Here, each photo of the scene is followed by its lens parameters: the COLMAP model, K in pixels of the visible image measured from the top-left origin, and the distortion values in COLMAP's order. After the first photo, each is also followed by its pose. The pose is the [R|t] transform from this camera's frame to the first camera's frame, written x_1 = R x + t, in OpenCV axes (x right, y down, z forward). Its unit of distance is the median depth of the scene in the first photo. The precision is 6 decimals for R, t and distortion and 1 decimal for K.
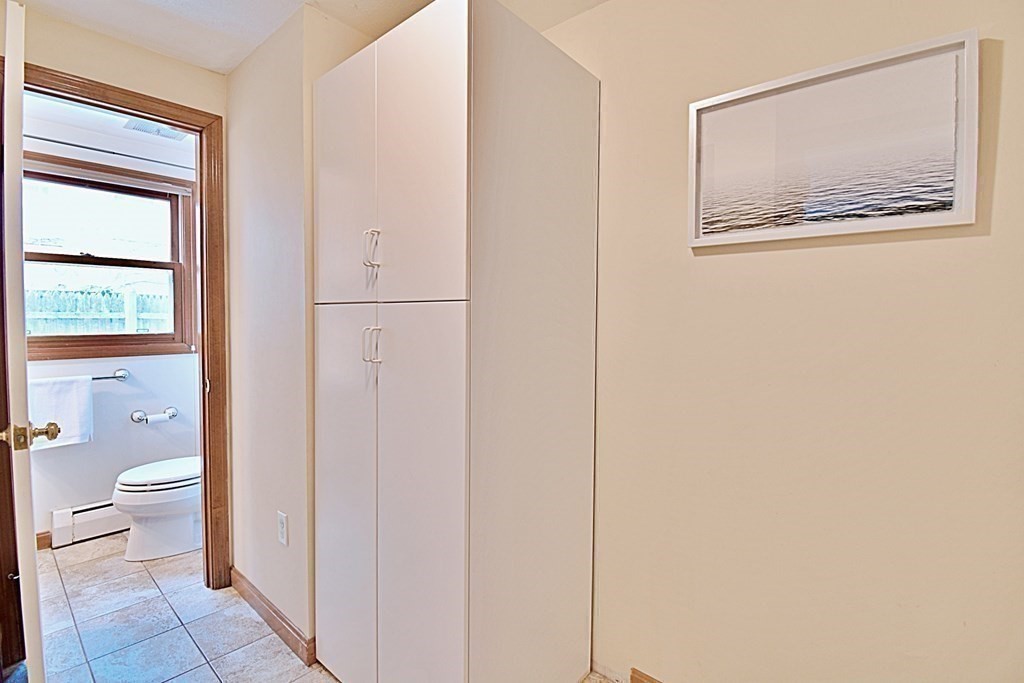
lens RADIAL K [[453.8, 0, 514.4], [0, 453.8, 334.5], [0, 0, 1]] dist [-0.002147, -0.000864]
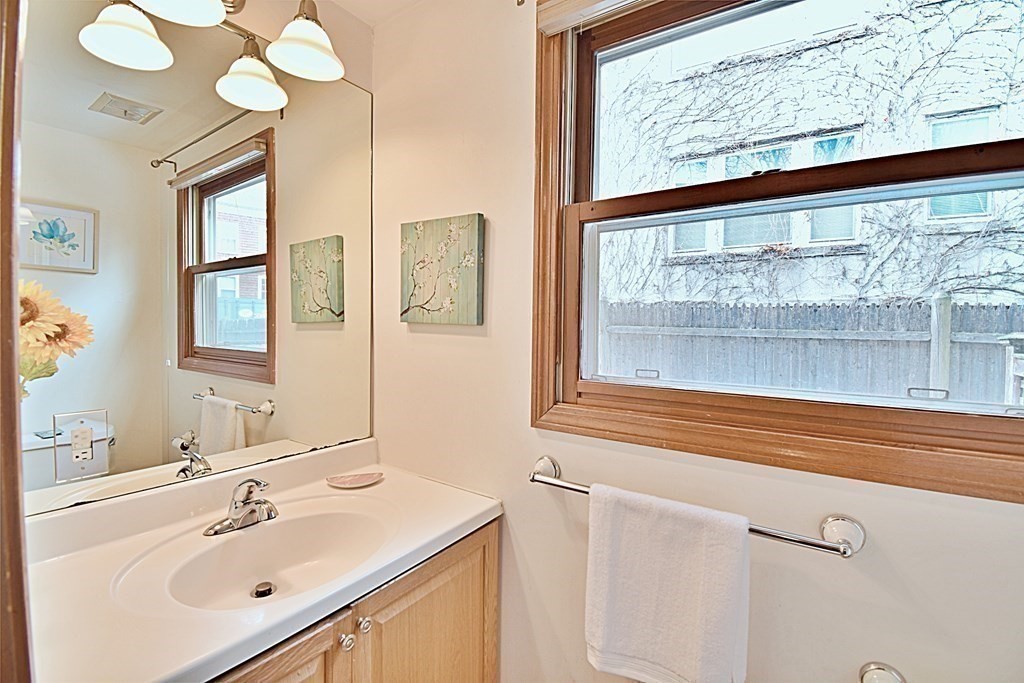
lens RADIAL K [[453.8, 0, 514.4], [0, 453.8, 334.5], [0, 0, 1]] dist [-0.002147, -0.000864]
pose [[0.093323, 0.013051, -0.995550, -0.334203], [-0.055403, 0.998433, 0.007895, -0.020608], [0.994093, 0.054420, 0.093900, 0.426661]]
